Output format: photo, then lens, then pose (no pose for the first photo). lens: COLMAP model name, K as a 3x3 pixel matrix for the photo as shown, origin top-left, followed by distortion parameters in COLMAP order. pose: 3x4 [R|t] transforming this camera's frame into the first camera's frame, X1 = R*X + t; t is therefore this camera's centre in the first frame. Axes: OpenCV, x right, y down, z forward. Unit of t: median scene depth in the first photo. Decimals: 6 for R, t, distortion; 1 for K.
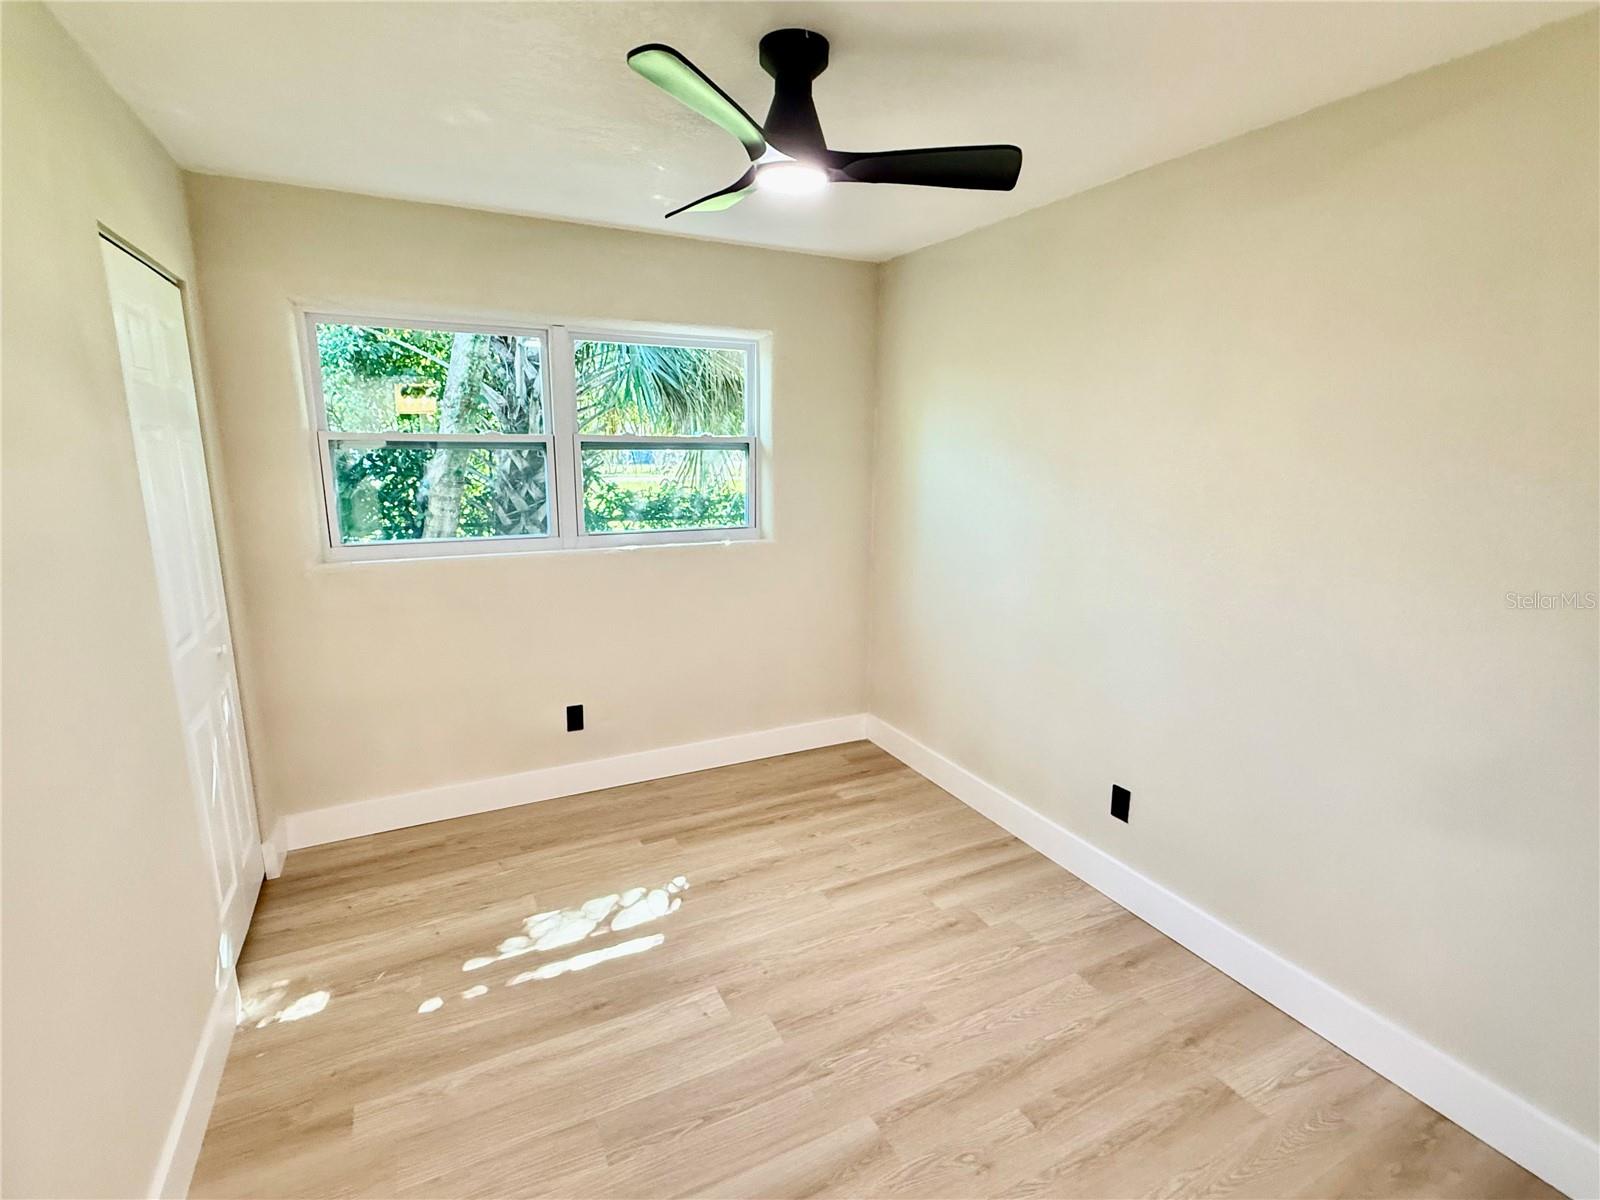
lens RADIAL K [[760.0, 0, 796.3], [0, 760.0, 600.8], [0, 0, 1]] dist [-0.000358, 0.000200]
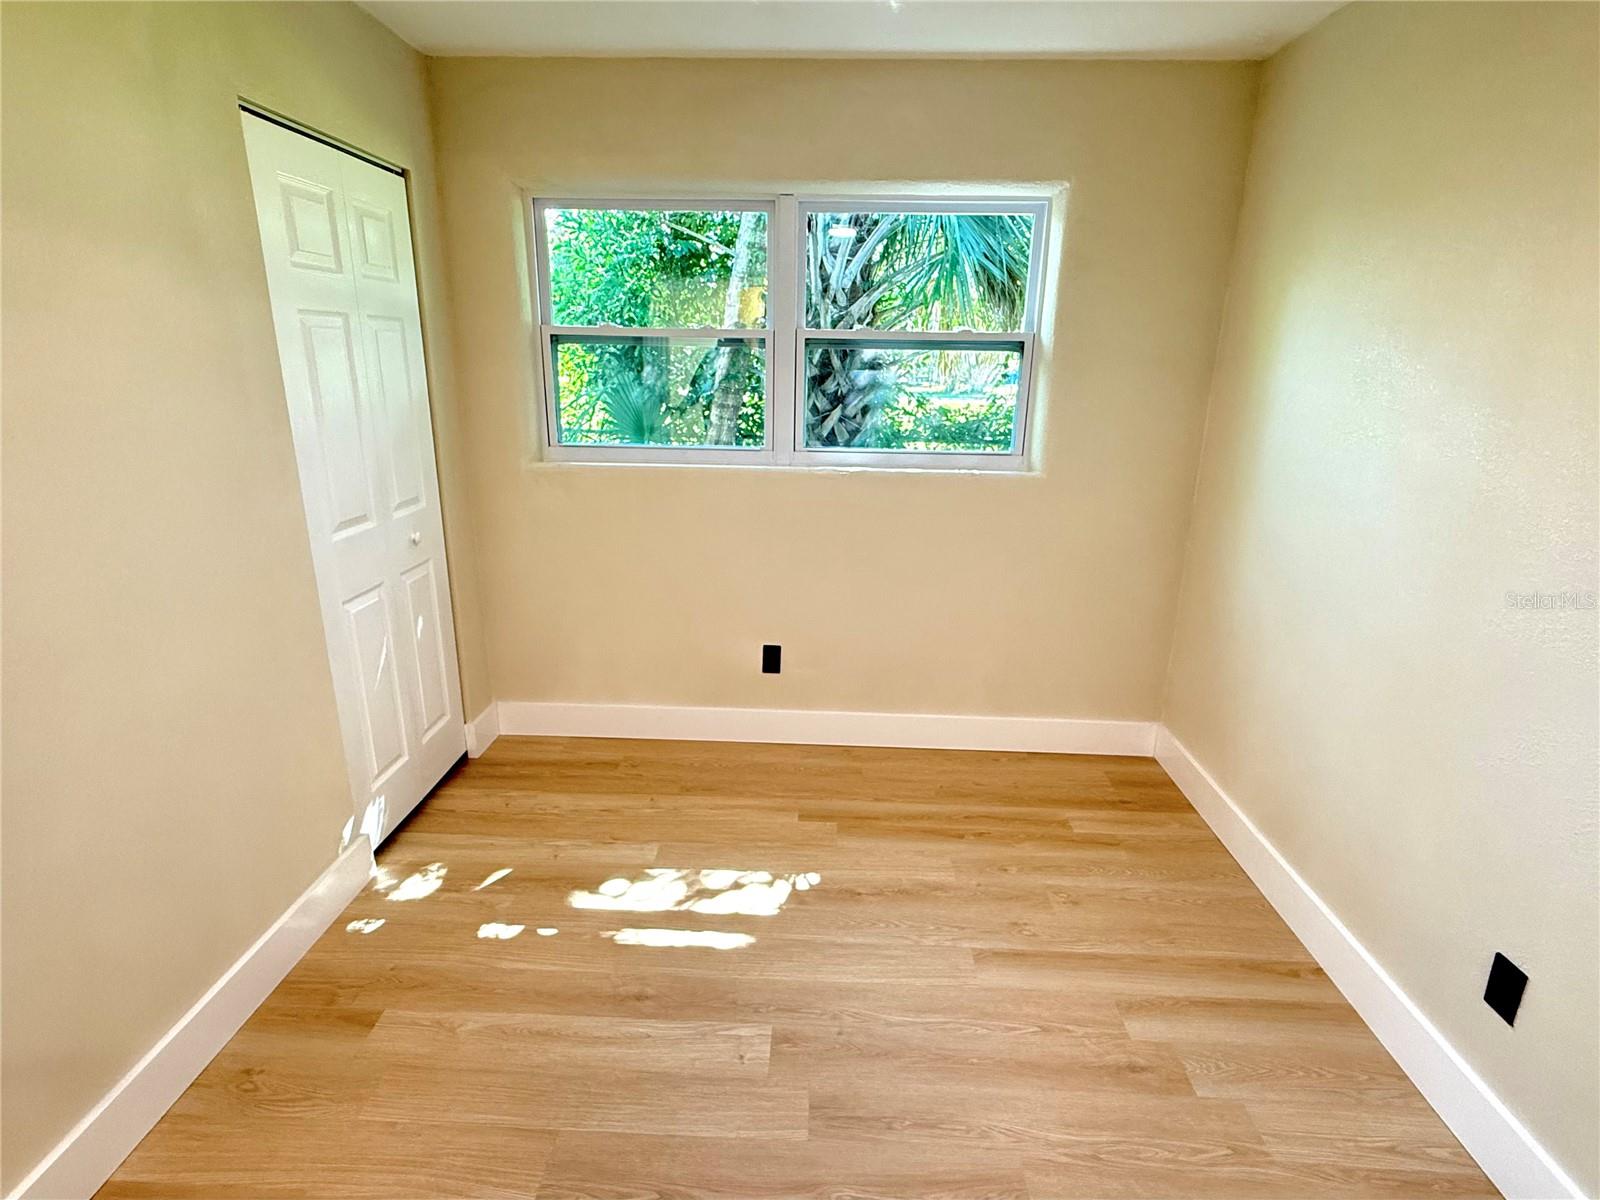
lens RADIAL K [[809.0, 0, 802.9], [0, 809.0, 597.2], [0, 0, 1]] dist [0.000212, 0.000579]
pose [[0.873800, 0.144396, -0.464353, 0.193072], [-0.108512, 0.988718, 0.103260, -0.020530], [0.474025, -0.039841, 0.879610, 0.224911]]
